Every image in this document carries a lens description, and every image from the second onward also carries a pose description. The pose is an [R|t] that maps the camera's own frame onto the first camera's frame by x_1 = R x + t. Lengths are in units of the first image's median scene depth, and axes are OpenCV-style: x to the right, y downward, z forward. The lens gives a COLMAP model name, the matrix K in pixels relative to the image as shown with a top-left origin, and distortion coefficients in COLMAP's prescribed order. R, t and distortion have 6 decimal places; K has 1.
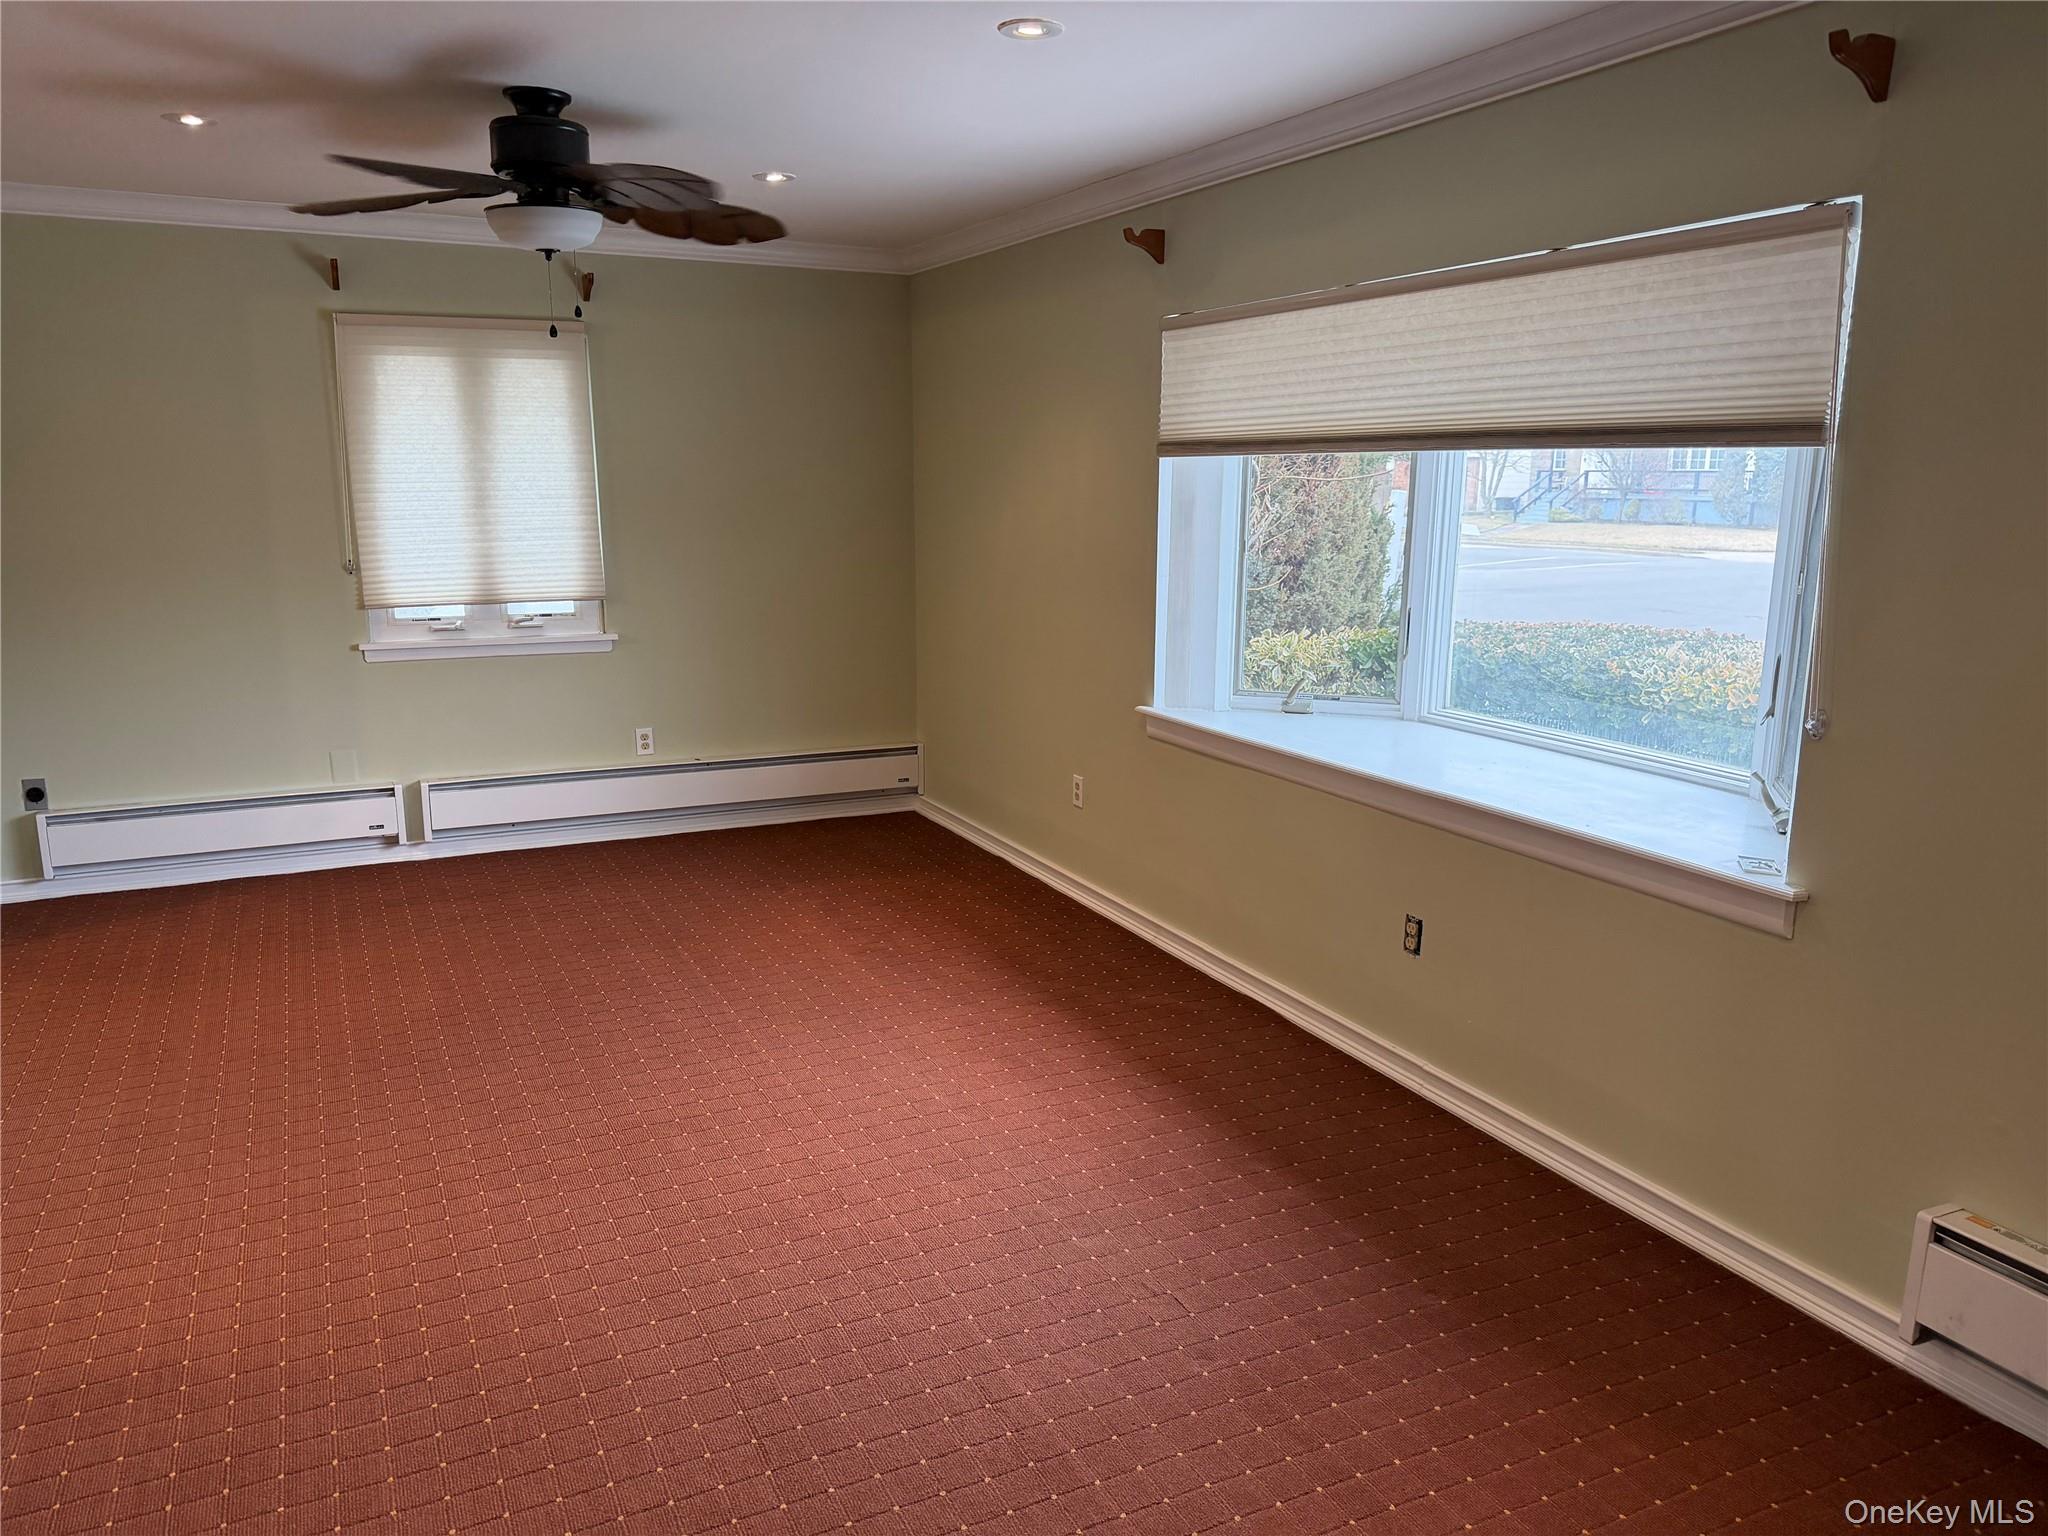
lens RADIAL K [[1454.2, 0, 1033.0], [0, 1454.2, 778.4], [0, 0, 1]] dist [0.121394, -0.194635]
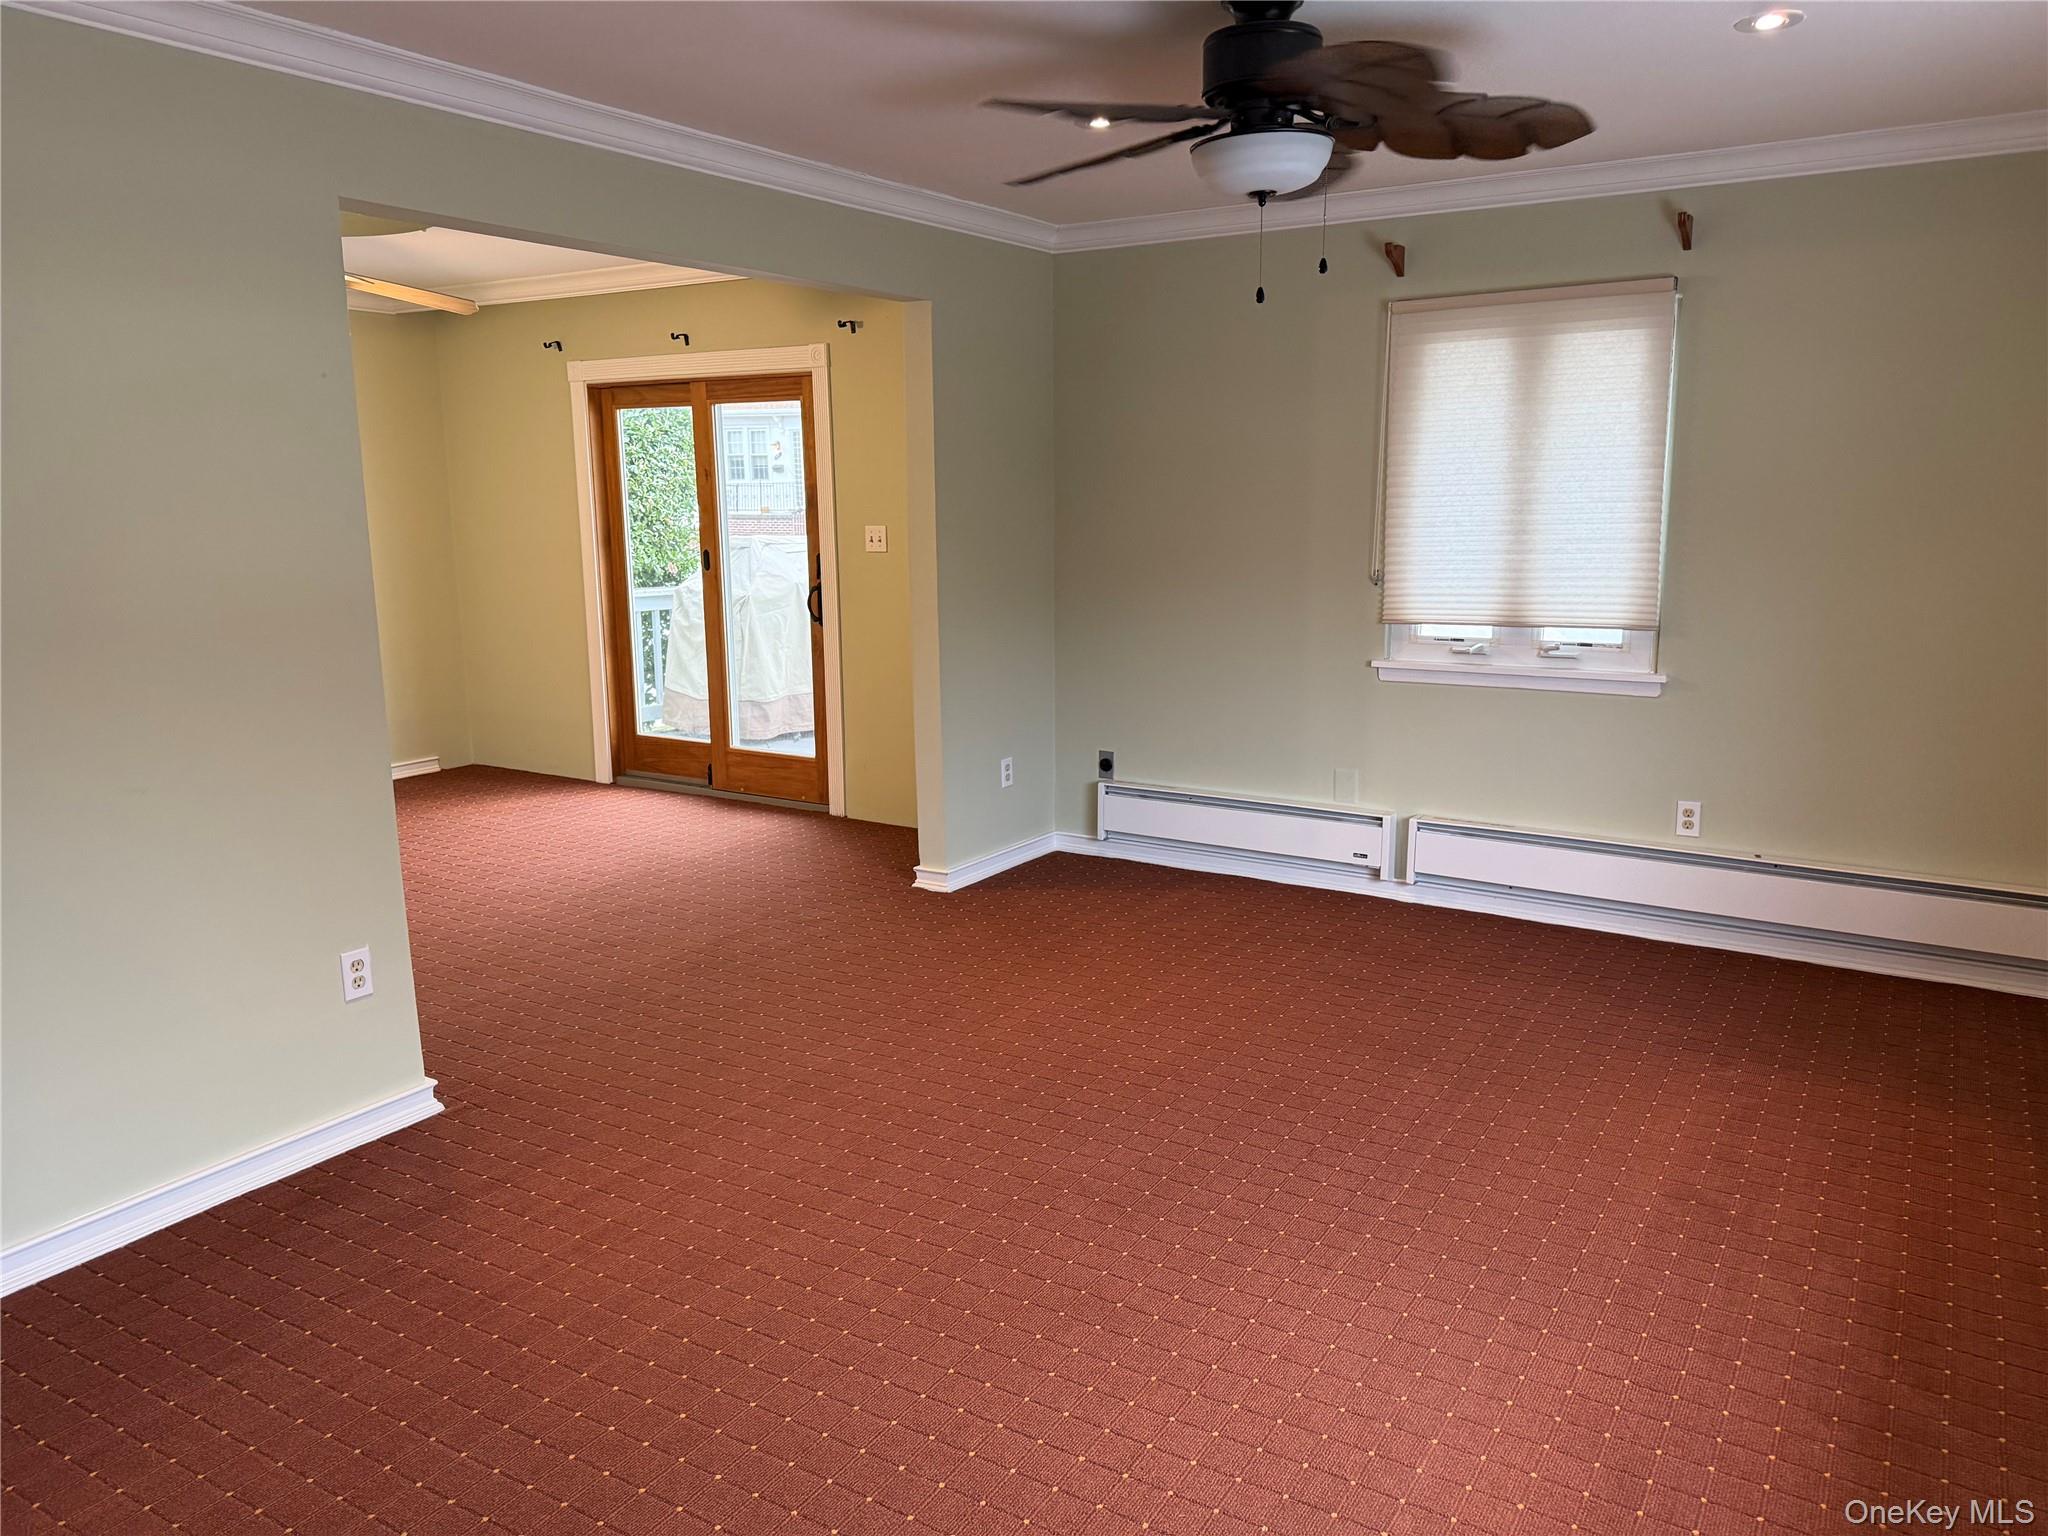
lens RADIAL K [[1441.7, 0, 1019.3], [0, 1441.7, 771.2], [0, 0, 1]] dist [0.121249, -0.182537]
pose [[0.521906, 0.157641, -0.838310, 0.210373], [-0.163236, 0.983070, 0.083236, -0.062740], [0.837239, 0.093401, 0.538802, 0.330402]]
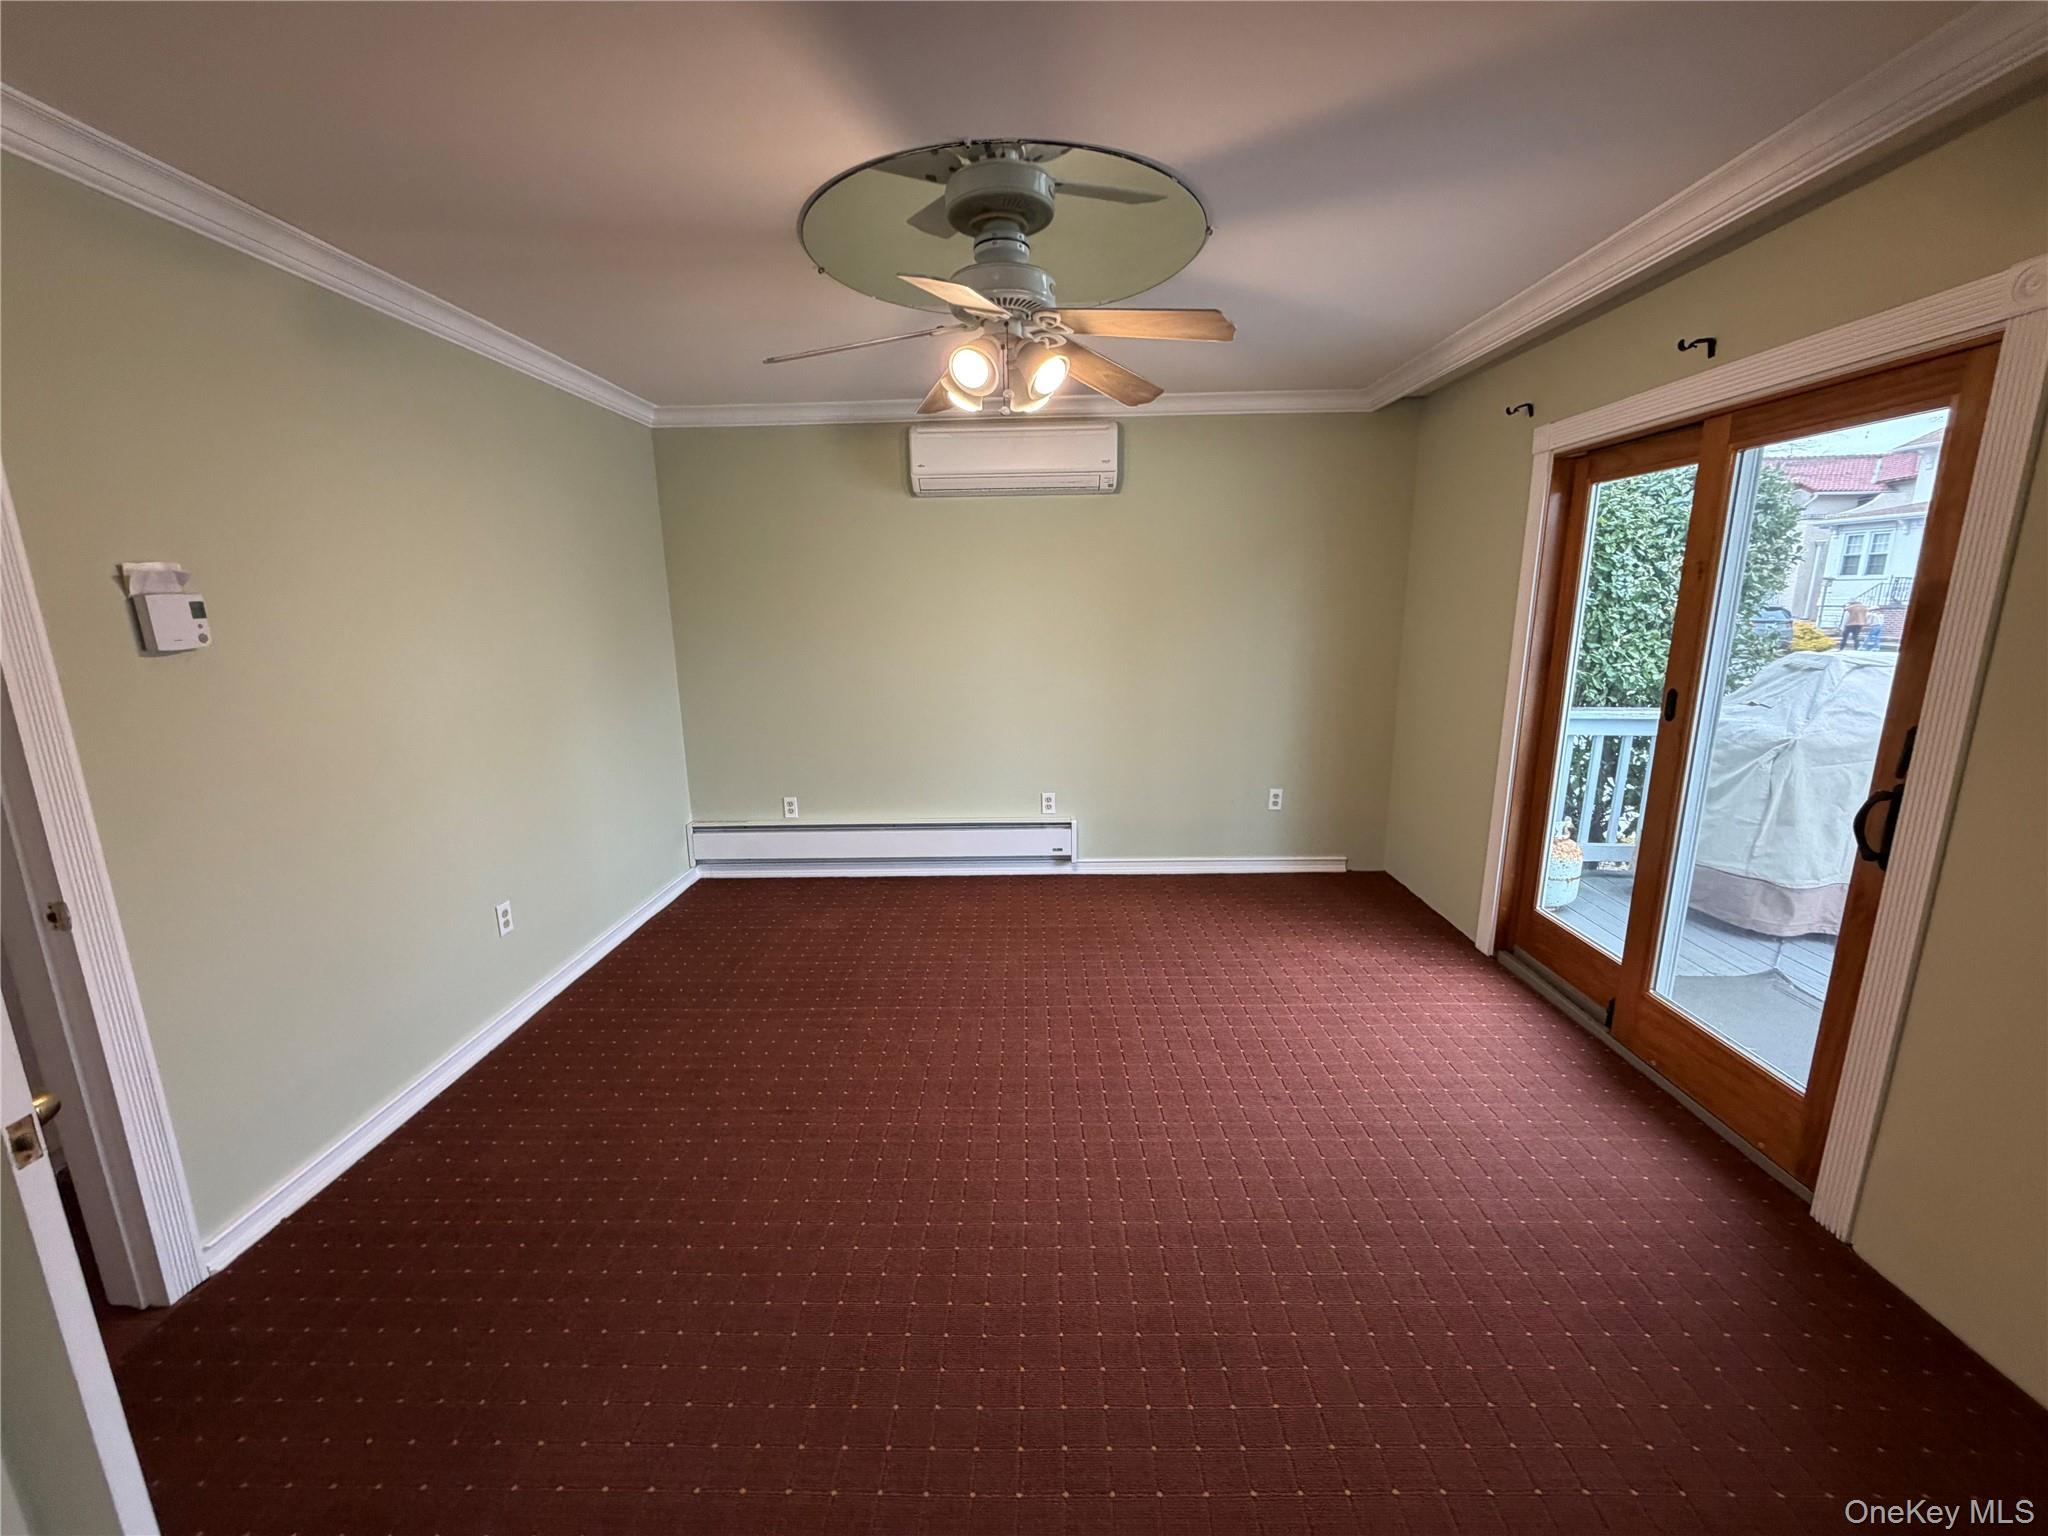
lens RADIAL K [[819.3, 0, 1022.6], [0, 819.3, 775.0], [0, 0, 1]] dist [0.000471, 0.000404]
pose [[-0.449037, 0.195416, -0.871882, -0.449823], [-0.168051, 0.939906, 0.297212, -0.130990], [0.877568, 0.279979, -0.389213, 0.635783]]
